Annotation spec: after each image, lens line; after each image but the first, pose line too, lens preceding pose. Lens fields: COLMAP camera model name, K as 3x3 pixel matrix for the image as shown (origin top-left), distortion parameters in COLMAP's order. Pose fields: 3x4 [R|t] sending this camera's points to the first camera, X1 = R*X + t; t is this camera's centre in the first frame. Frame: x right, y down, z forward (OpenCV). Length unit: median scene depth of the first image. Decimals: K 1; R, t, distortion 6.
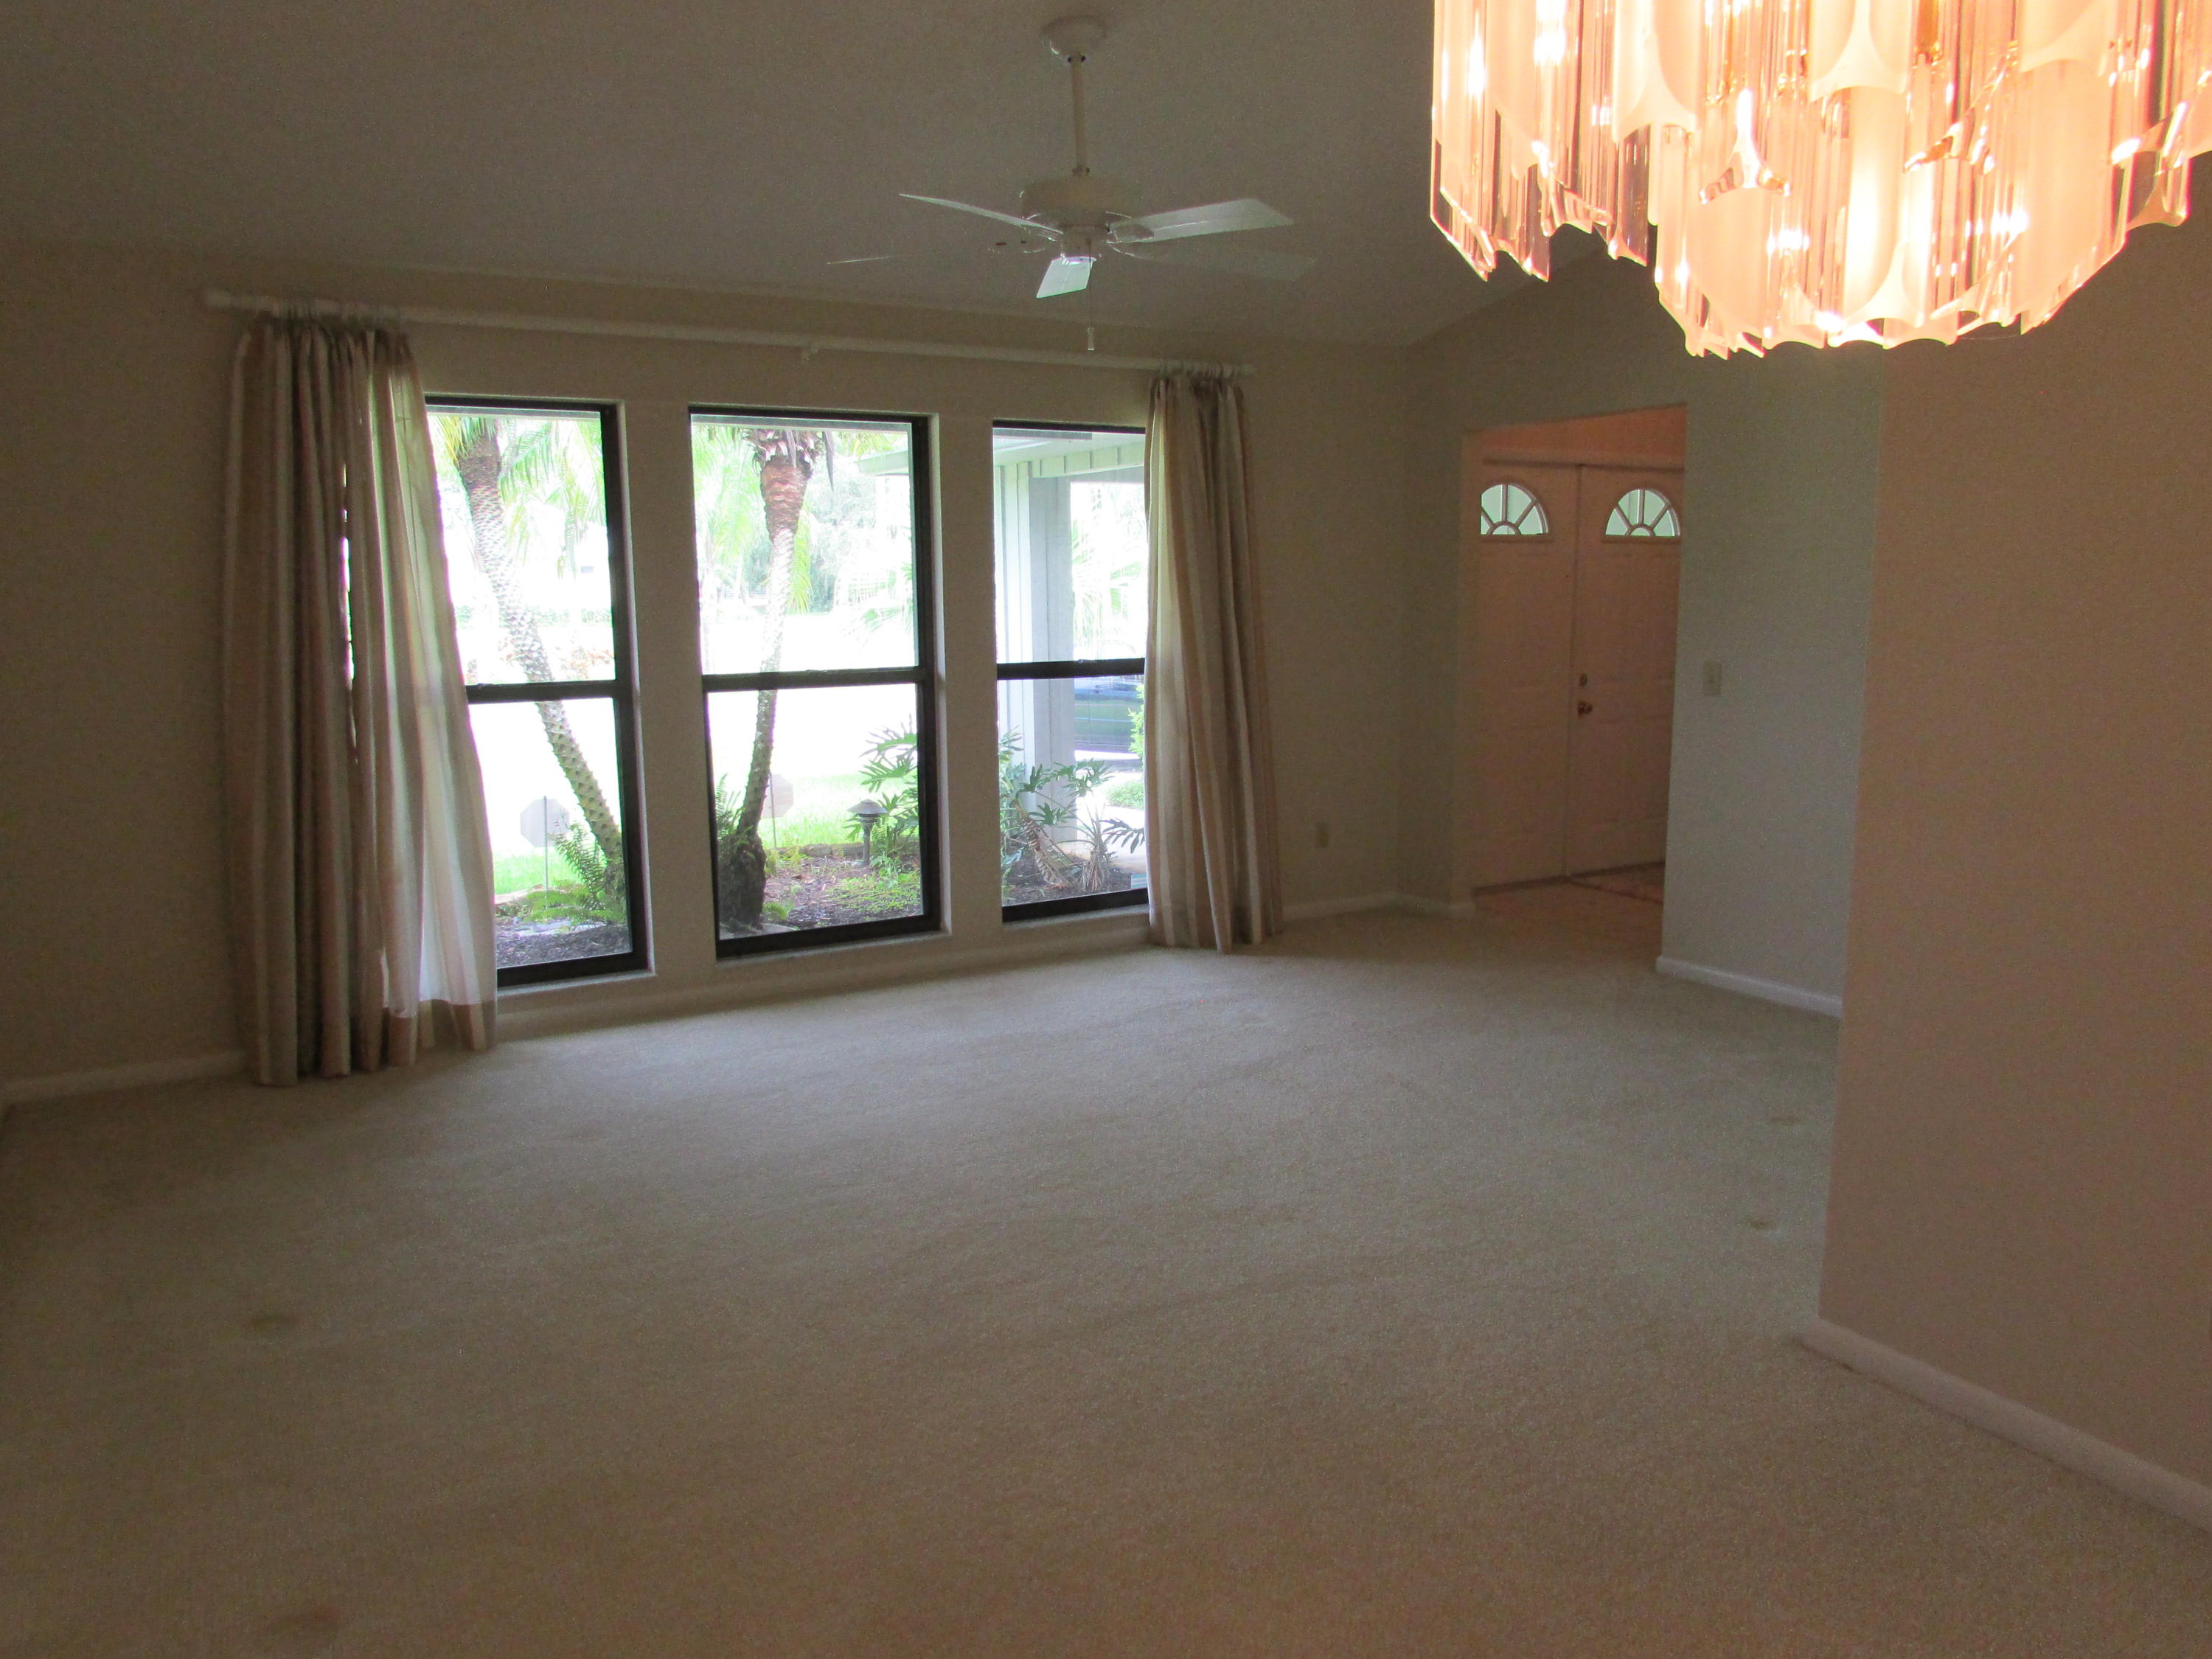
lens RADIAL K [[1573.2, 0, 1106.0], [0, 1573.2, 829.5], [0, 0, 1]] dist [-0.033887, 0.013523]
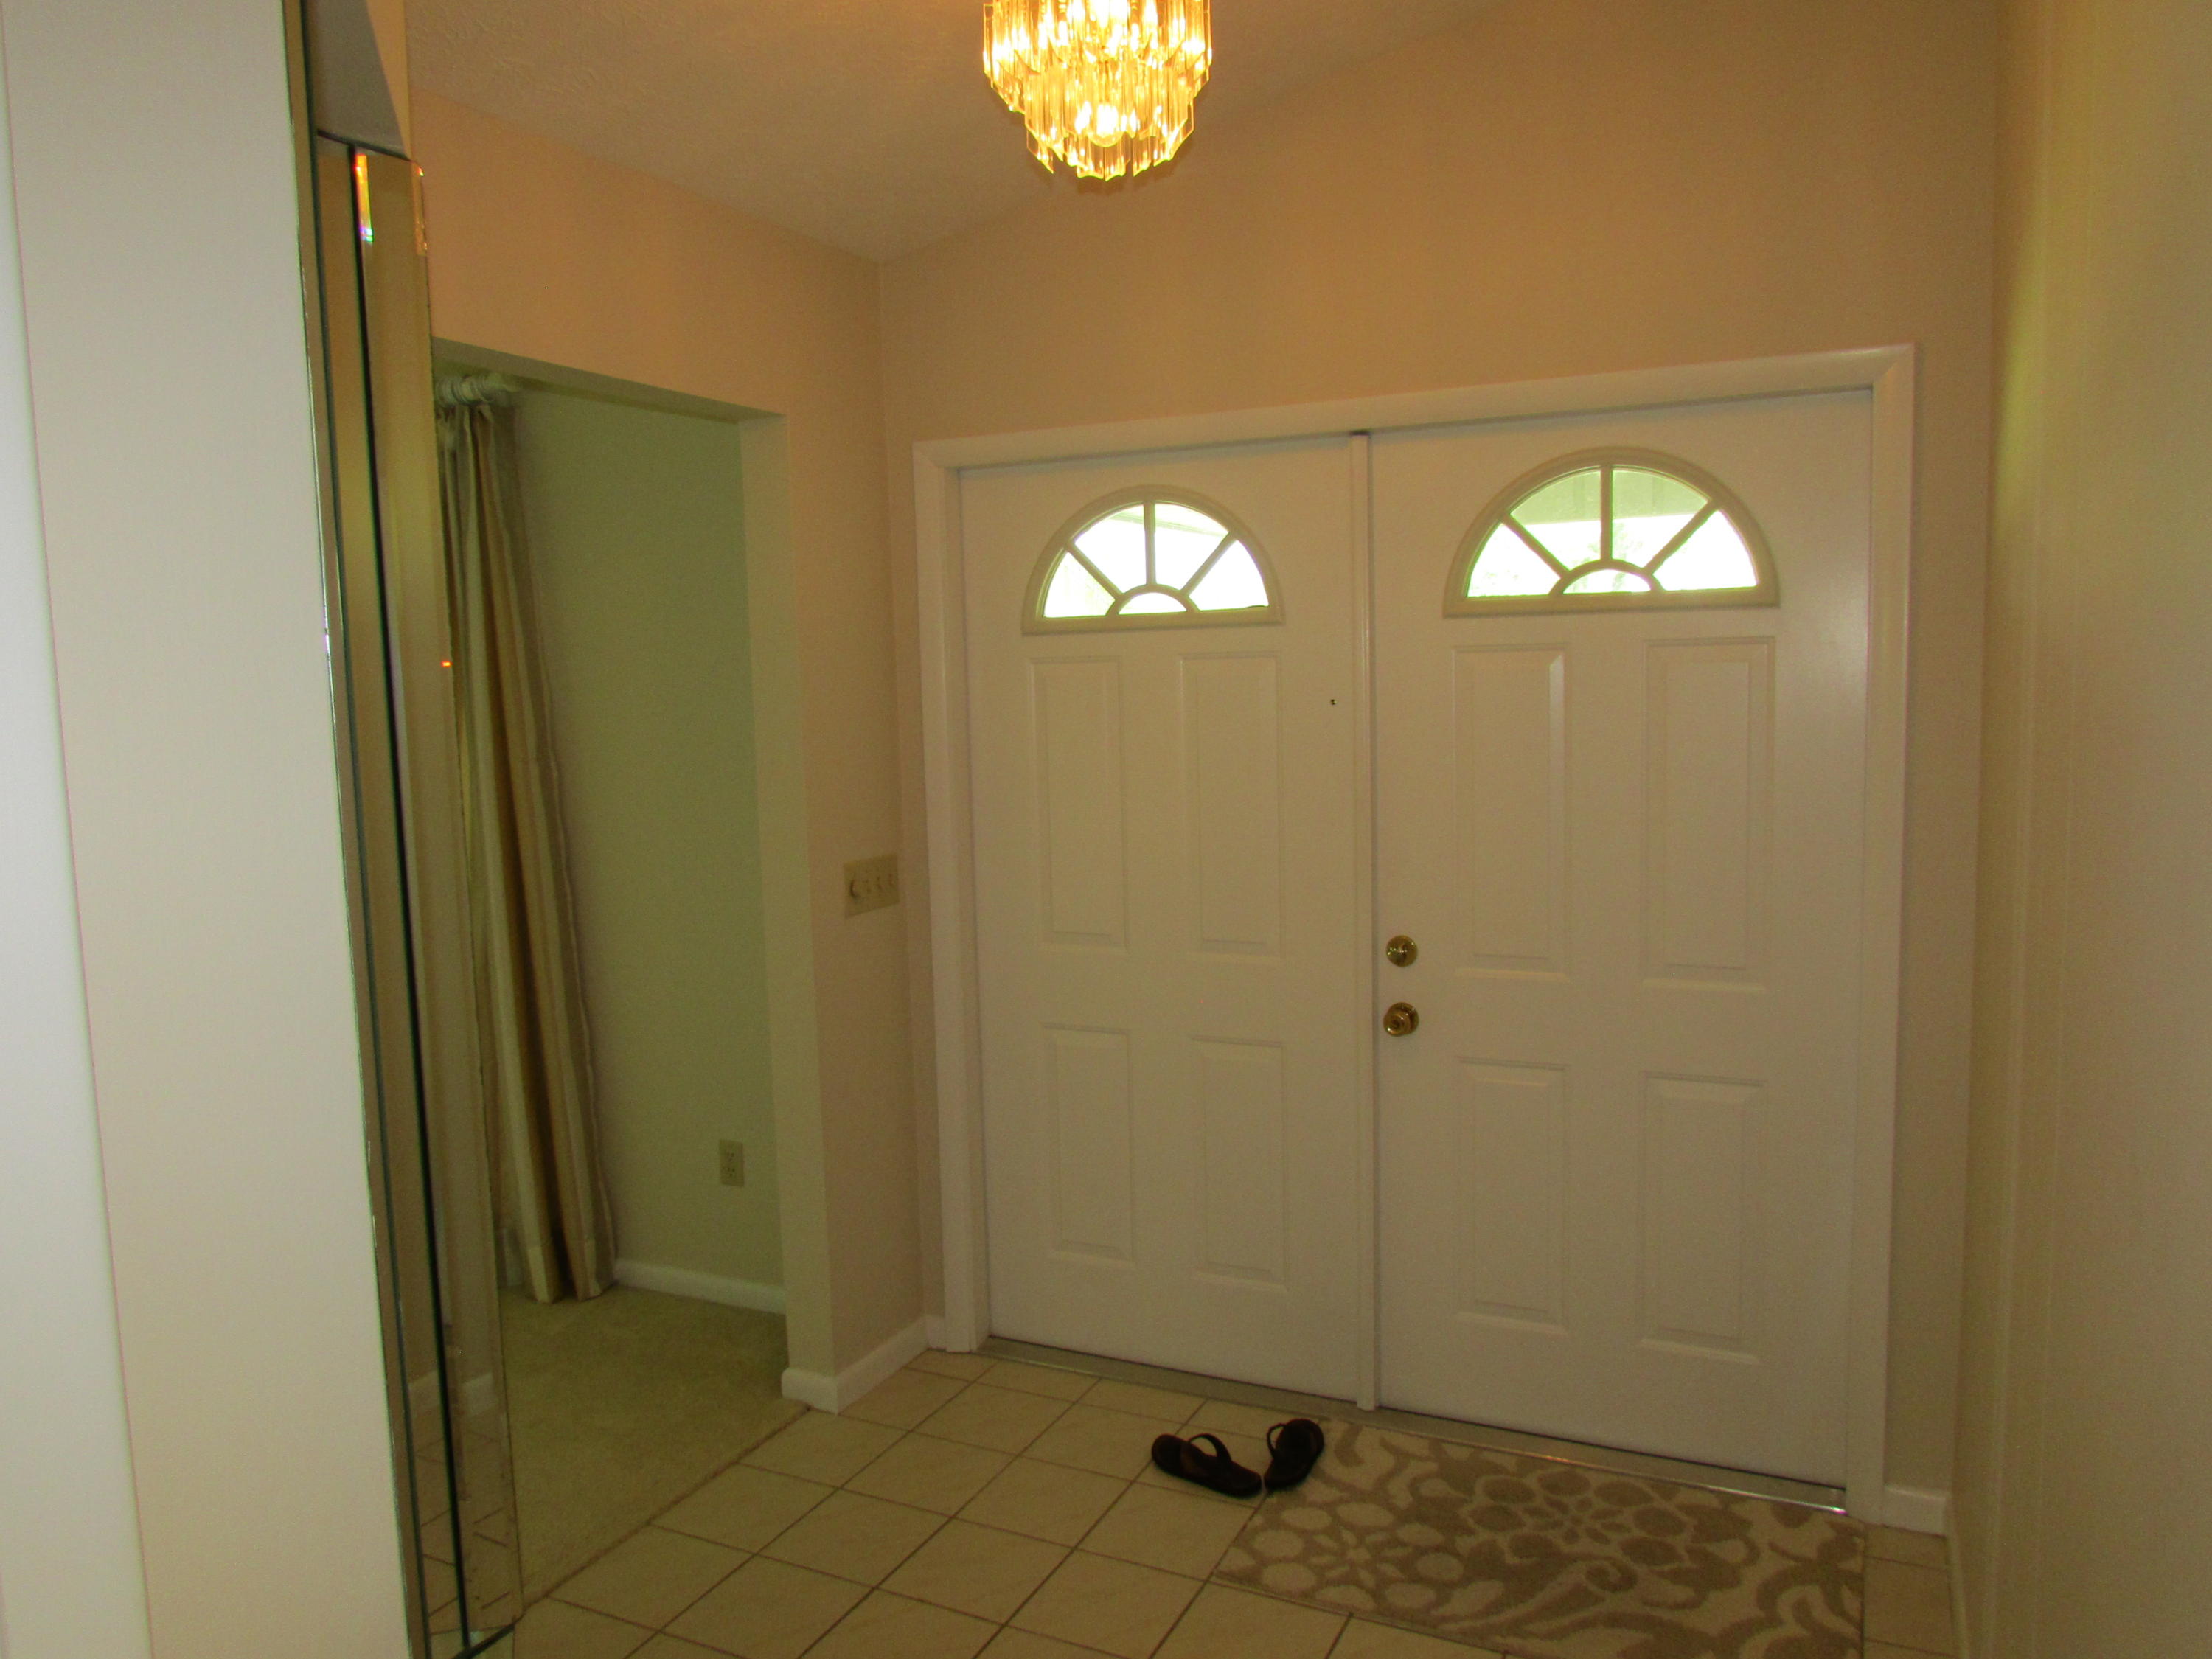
lens RADIAL K [[1573.2, 0, 1106.0], [0, 1573.2, 829.5], [0, 0, 1]] dist [-0.033887, 0.013523]
pose [[0.563660, 0.080532, -0.822072, 0.624625], [-0.102813, 0.994337, 0.026913, -0.135833], [0.819583, 0.069350, 0.568747, 0.729202]]
